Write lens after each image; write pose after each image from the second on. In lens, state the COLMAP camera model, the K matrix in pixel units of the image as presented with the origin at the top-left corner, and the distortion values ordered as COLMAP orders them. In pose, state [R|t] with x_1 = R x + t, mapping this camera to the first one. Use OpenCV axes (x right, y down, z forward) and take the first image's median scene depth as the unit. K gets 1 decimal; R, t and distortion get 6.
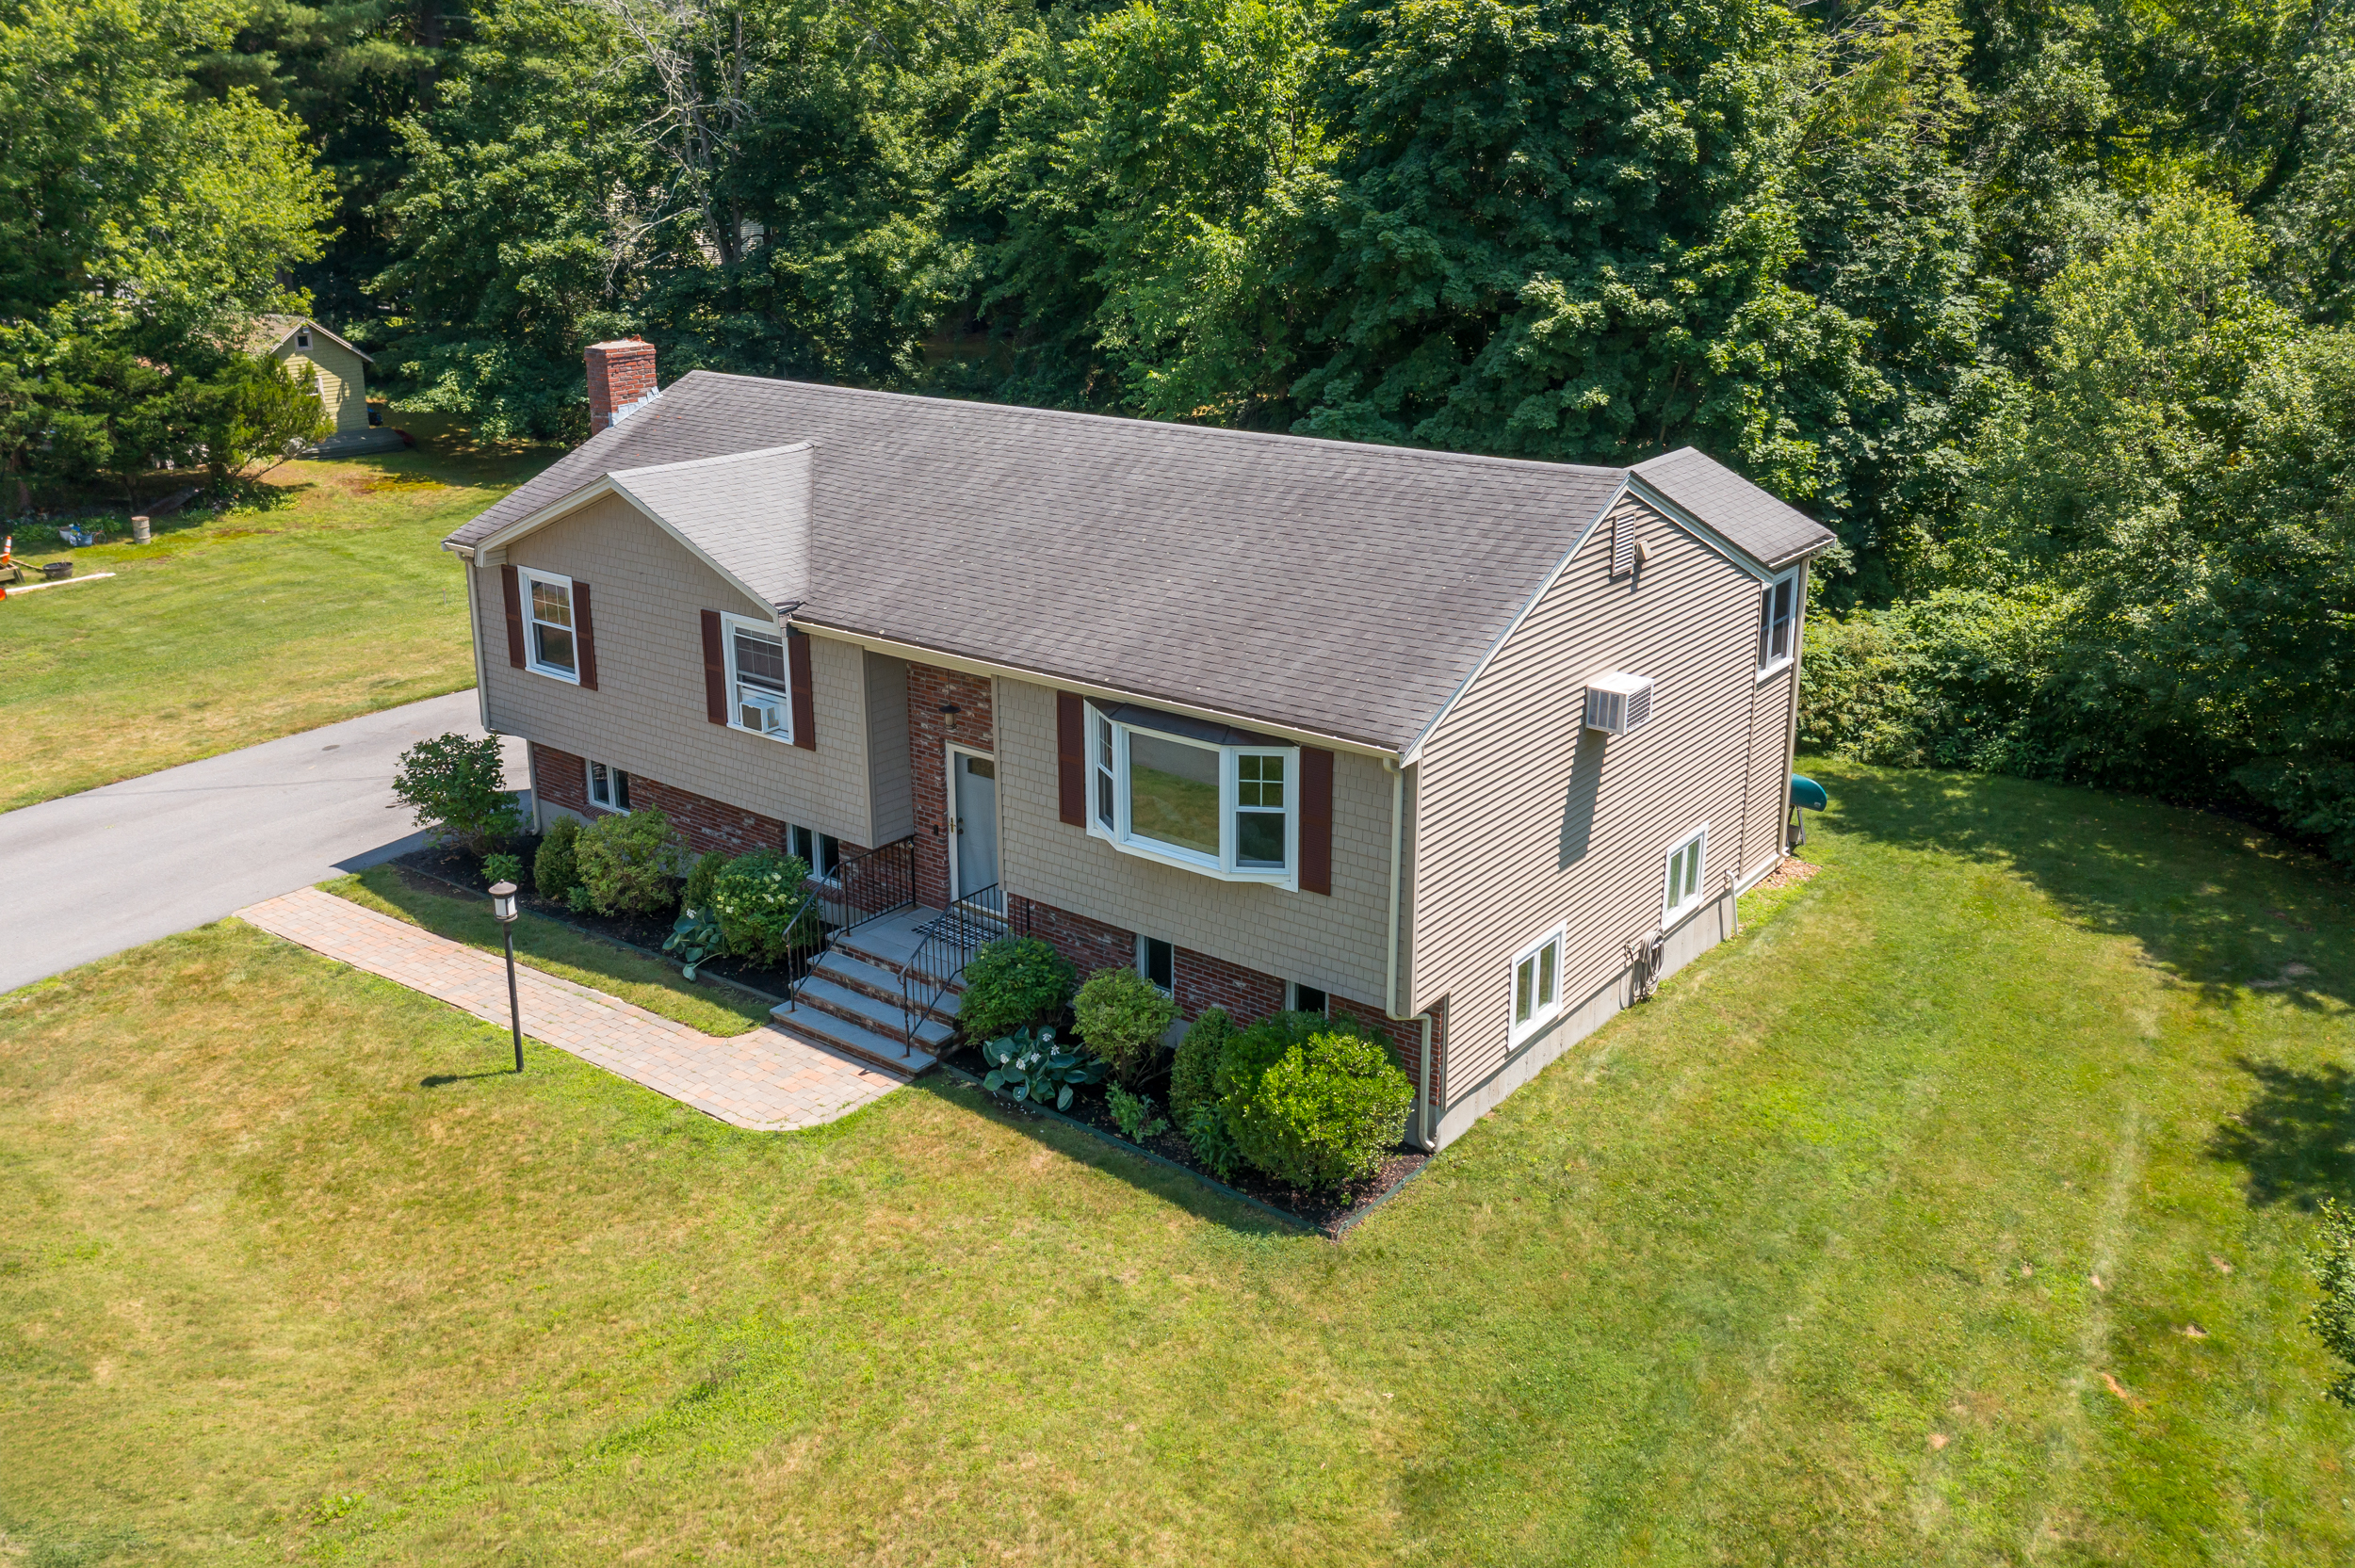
lens RADIAL K [[1987.3, 0, 1177.5], [0, 1987.3, 784.0], [0, 0, 1]] dist [-0.005674, -0.007670]
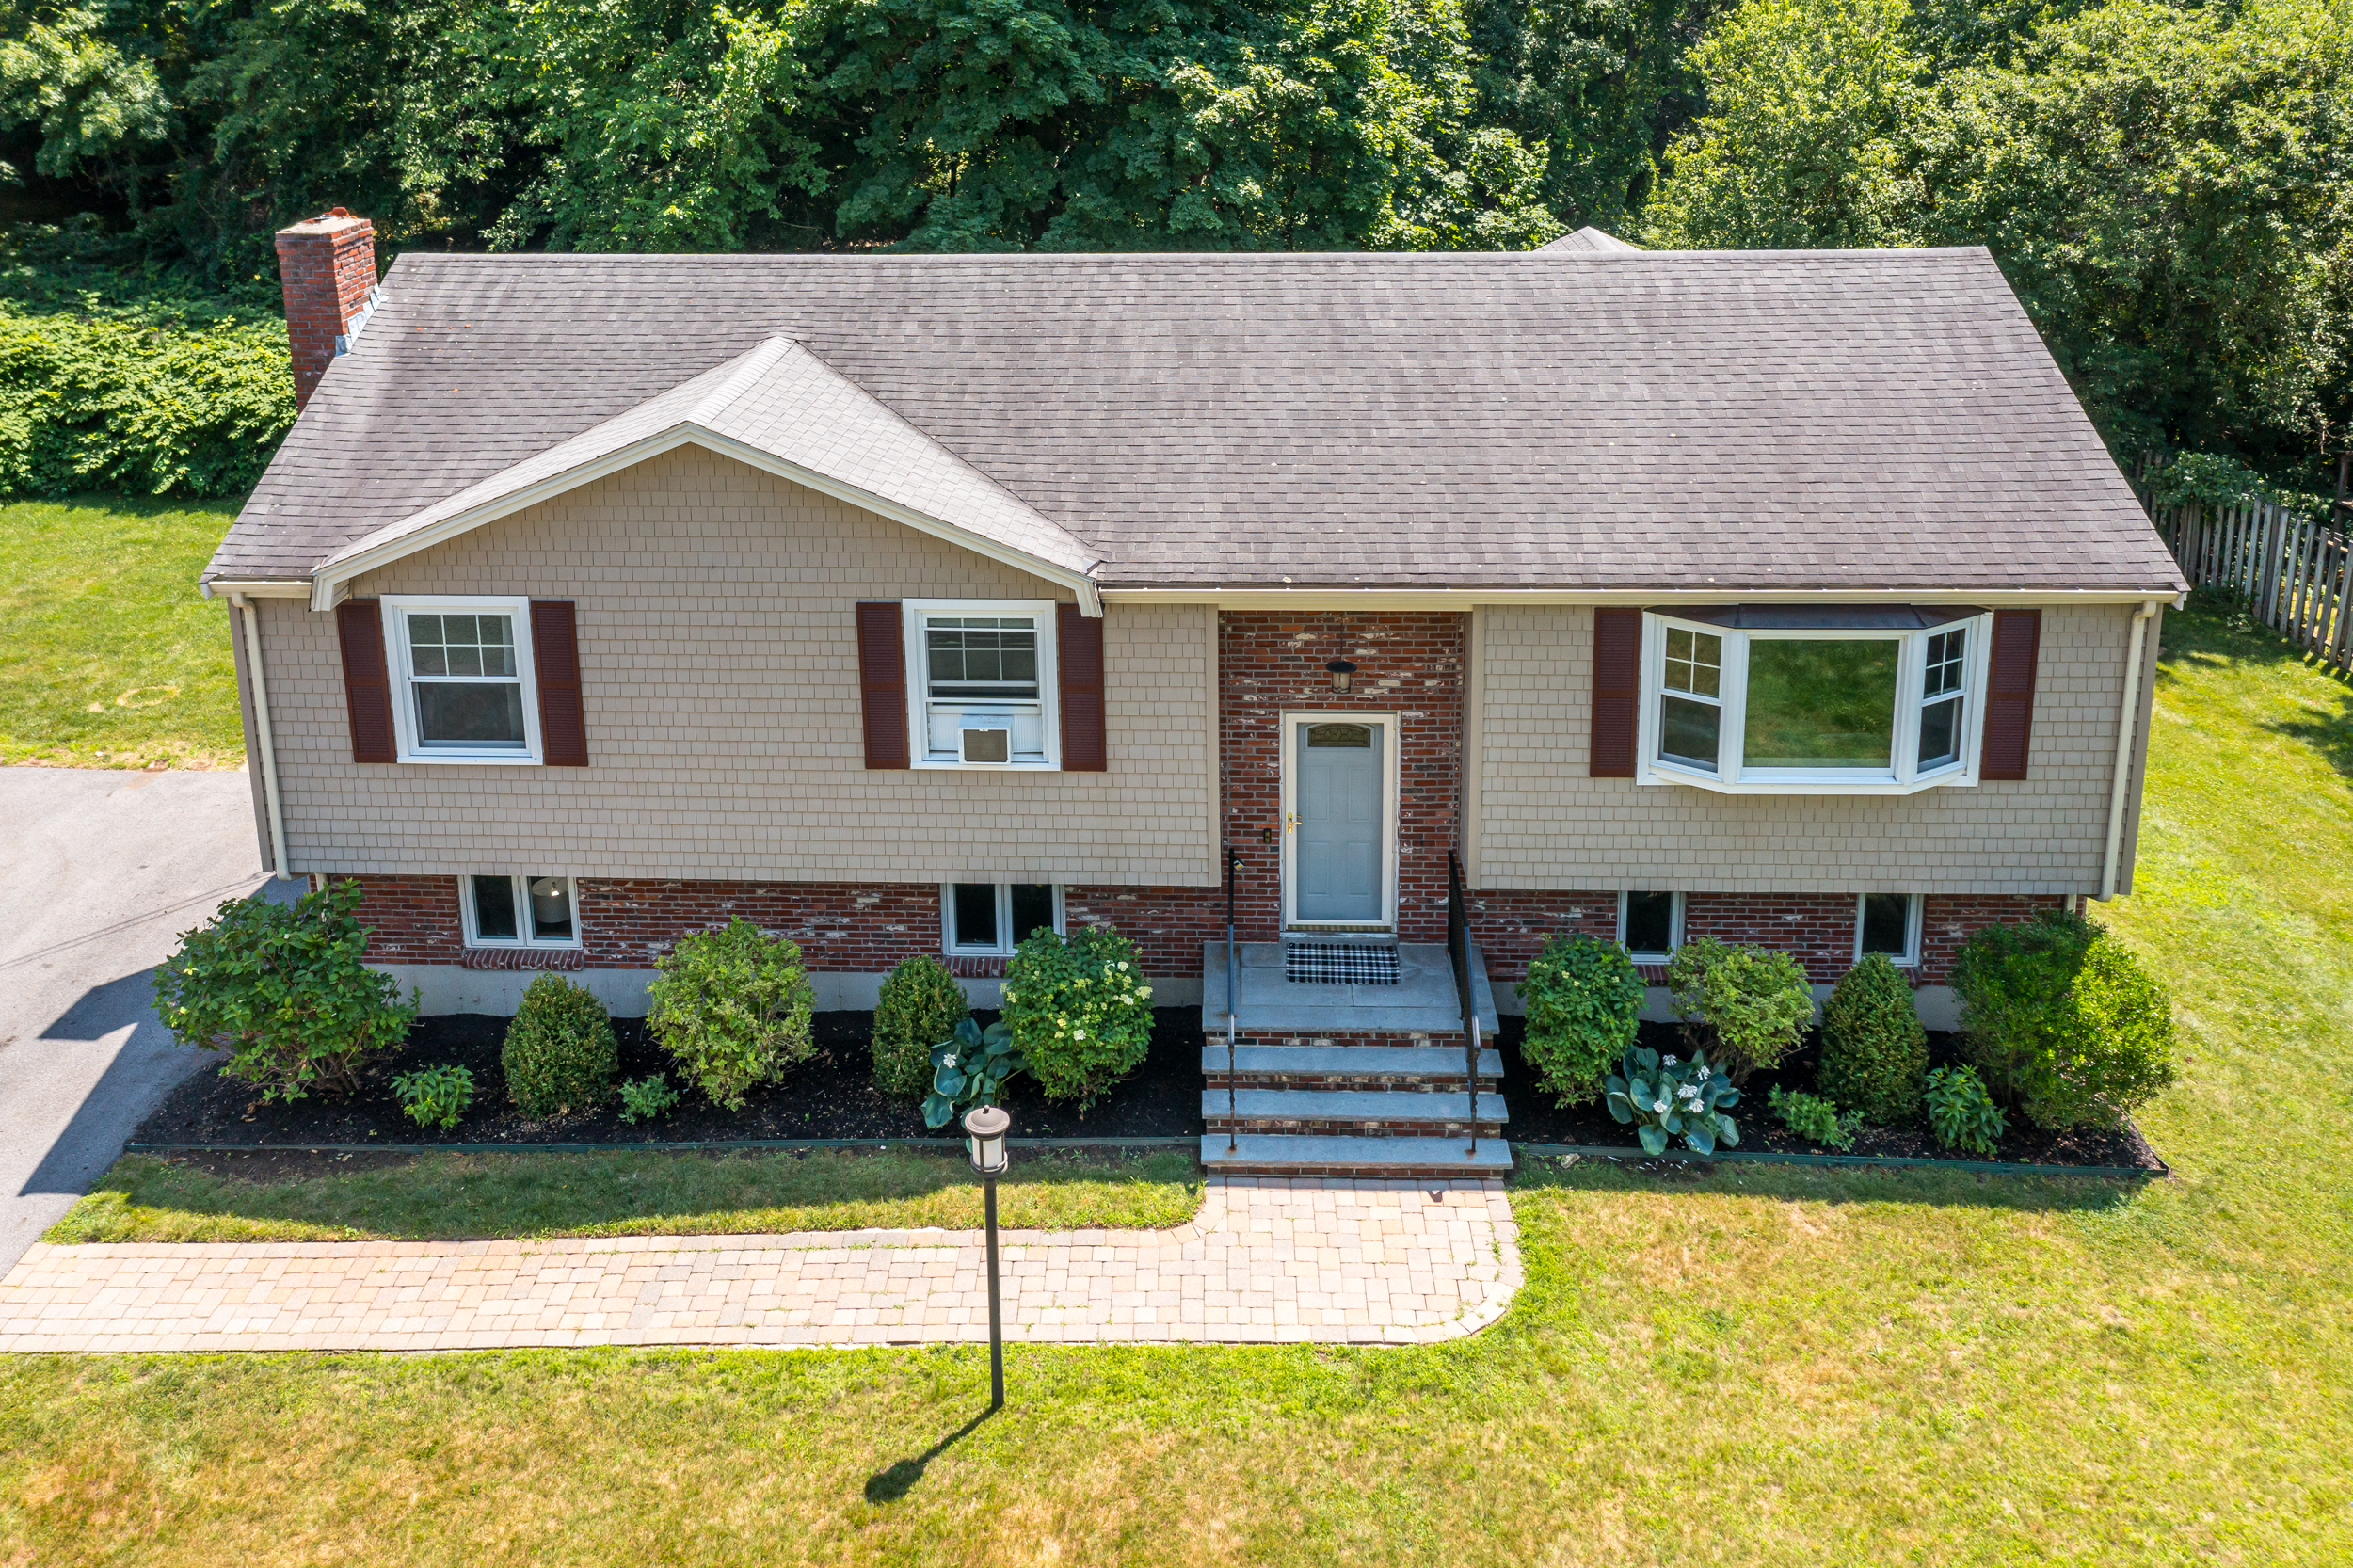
lens RADIAL K [[2006.9, 0, 1178.3], [0, 2006.9, 473.9], [0, 0, 1]] dist [-0.009026, -0.011212]
pose [[0.799996, -0.163135, 0.577402, -0.545756], [0.192849, 0.981177, 0.010022, -0.119187], [-0.568169, 0.103334, 0.816399, 0.405118]]
